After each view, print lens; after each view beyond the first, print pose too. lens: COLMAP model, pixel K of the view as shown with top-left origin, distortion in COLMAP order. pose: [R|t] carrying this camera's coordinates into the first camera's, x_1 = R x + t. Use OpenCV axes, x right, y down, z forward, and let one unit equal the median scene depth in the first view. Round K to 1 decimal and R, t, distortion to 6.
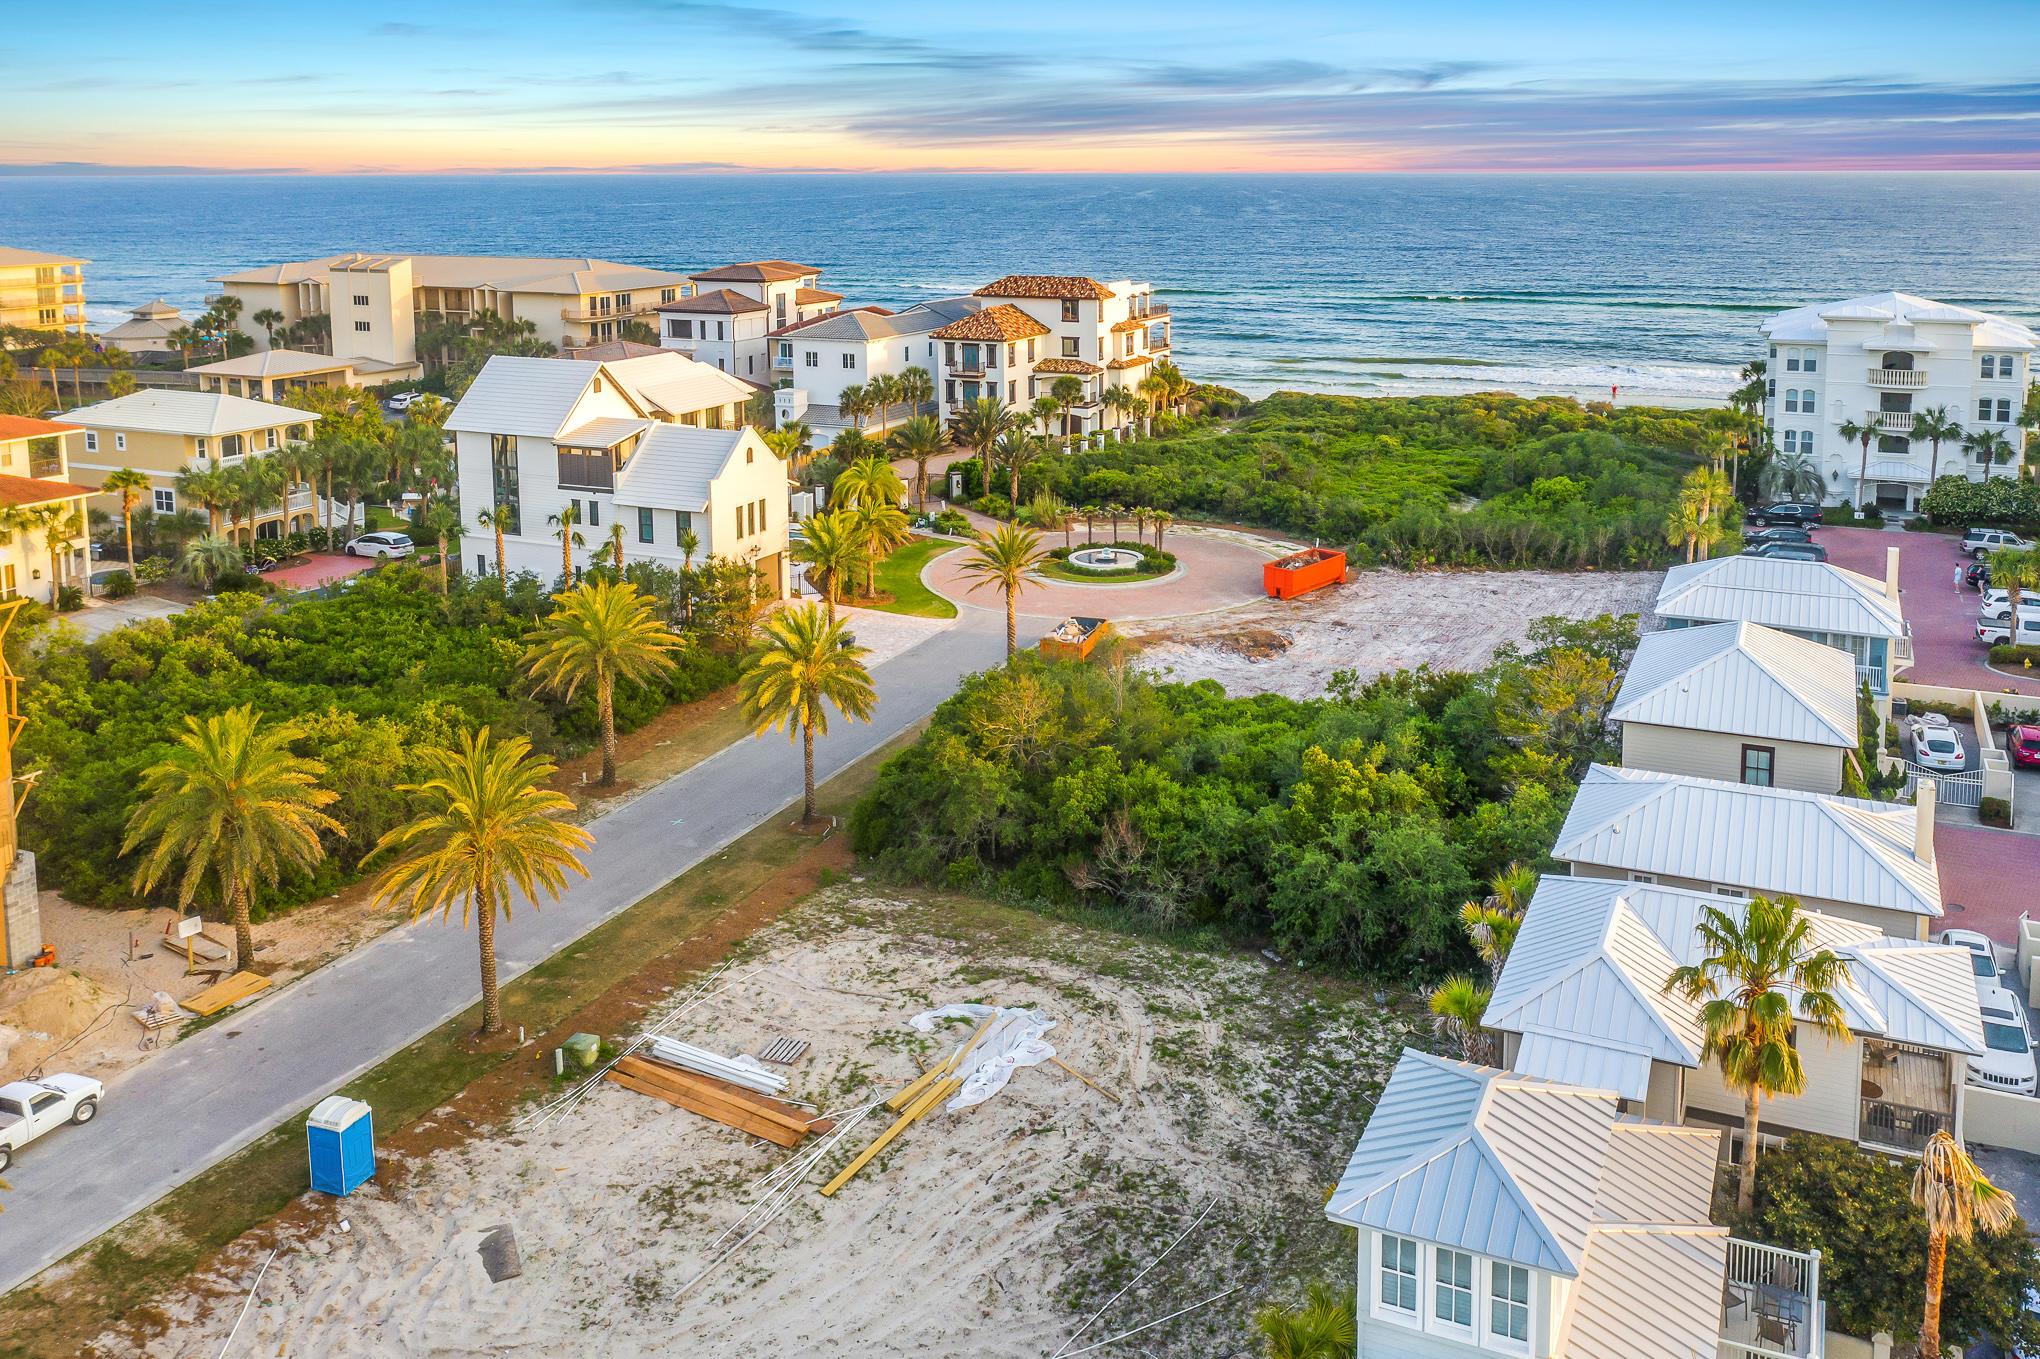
lens RADIAL K [[1652.9, 0, 1114.5], [0, 1652.9, 353.3], [0, 0, 1]] dist [-0.004523, -0.001300]
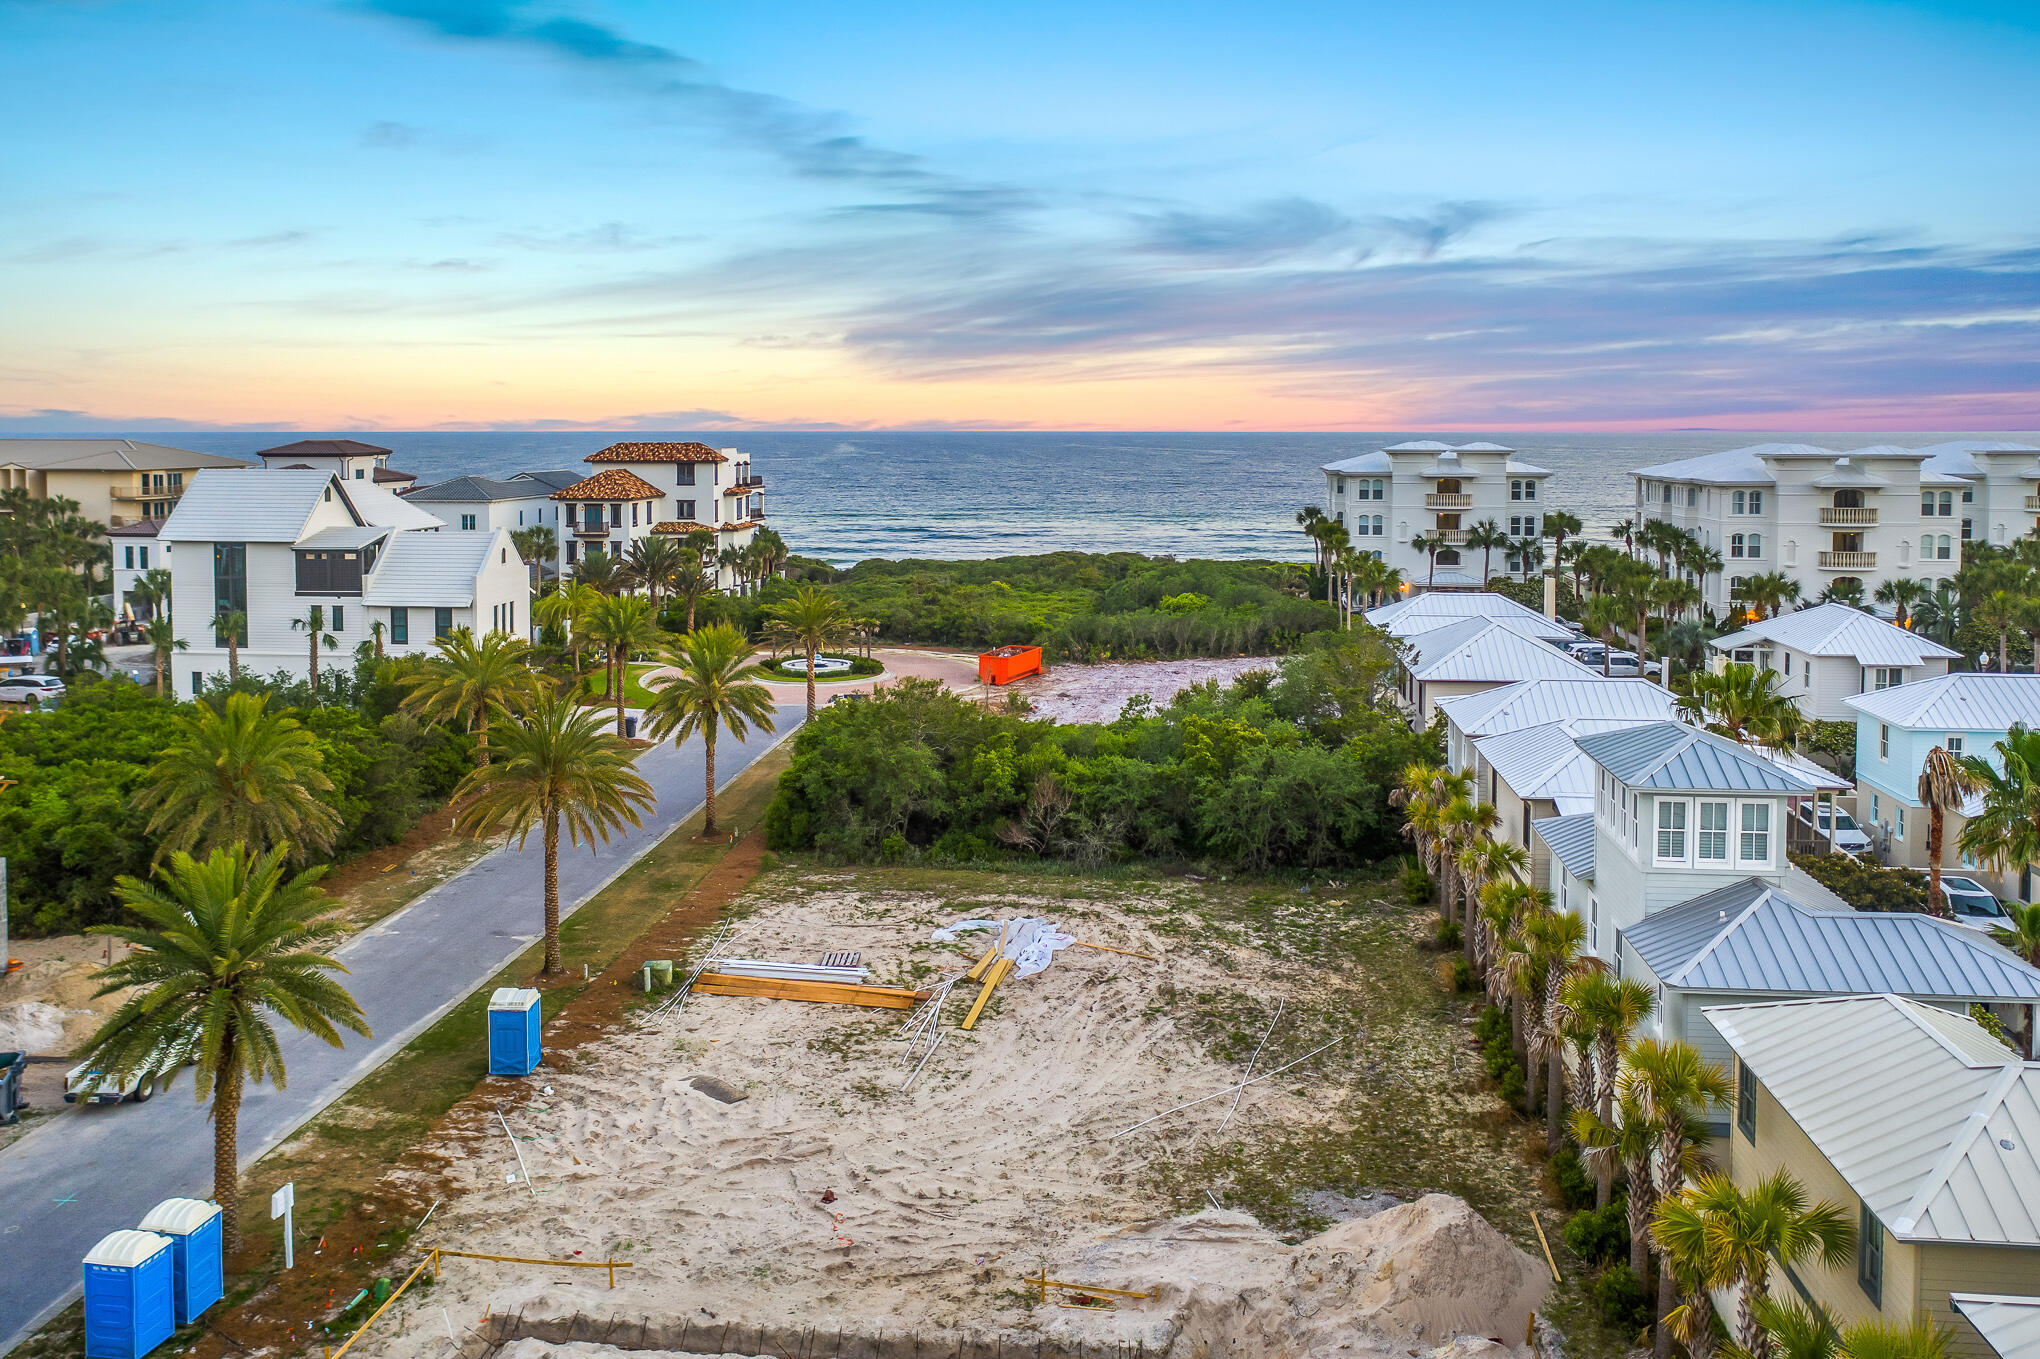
lens RADIAL K [[1635.4, 0, 1002.1], [0, 1635.4, 506.4], [0, 0, 1]] dist [-0.004058, -0.003632]
pose [[0.959936, -0.011252, 0.279993, -0.214366], [0.028277, 0.997983, -0.056840, 0.100360], [-0.278788, 0.062480, 0.958318, -0.048668]]
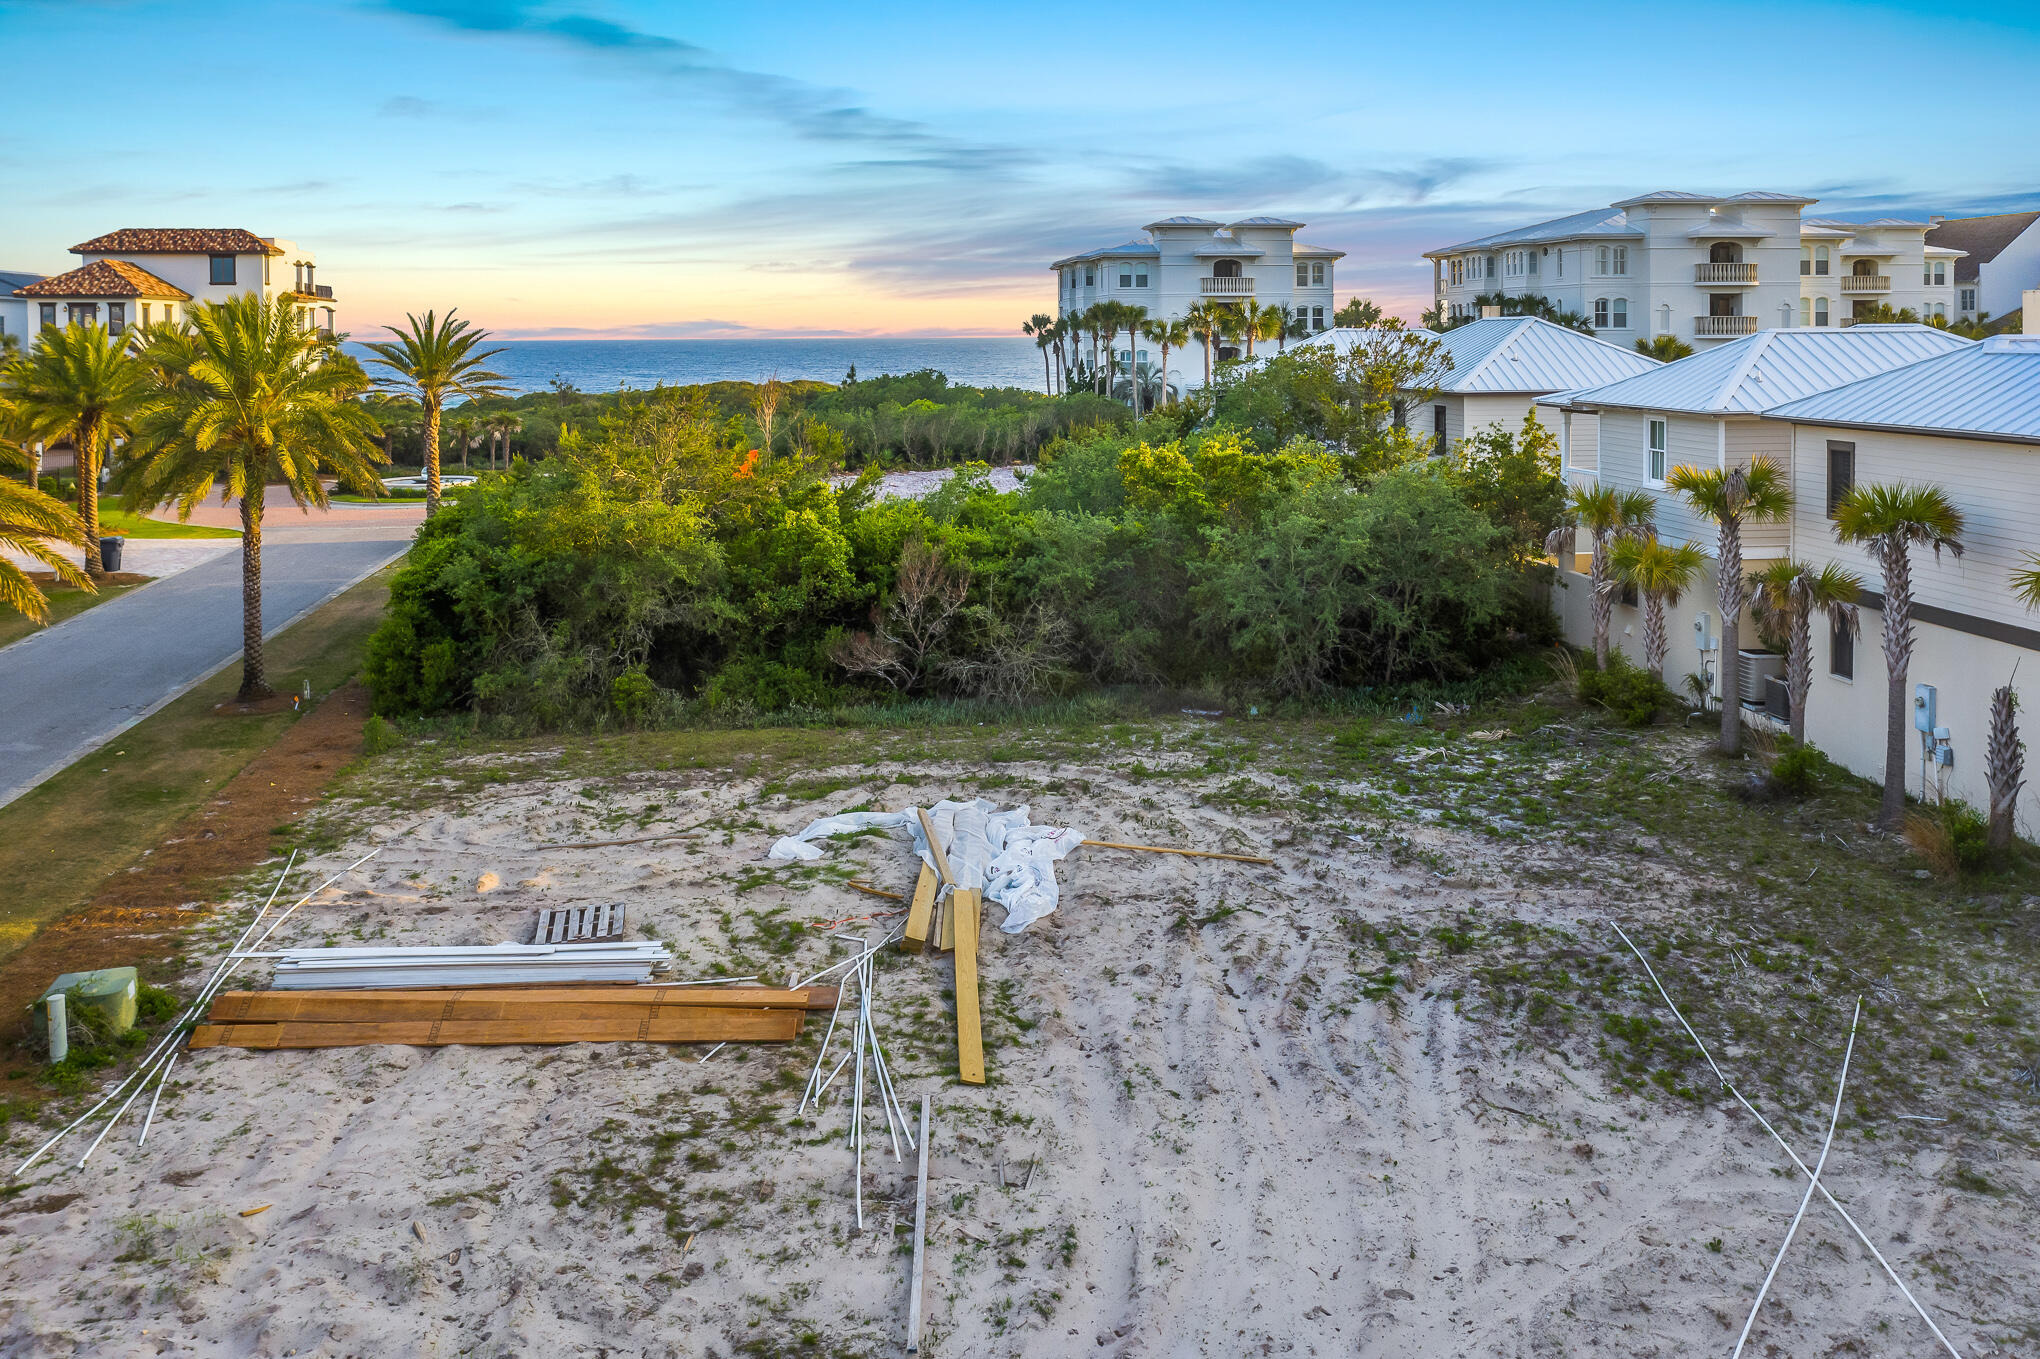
lens RADIAL K [[1681.0, 0, 1015.5], [0, 1681.0, 350.8], [0, 0, 1]] dist [-0.007527, 0.004539]
pose [[0.862948, -0.008297, 0.505225, -0.178384], [0.057407, 0.995001, -0.081713, 0.165838], [-0.502022, 0.099518, 0.859110, 0.279706]]
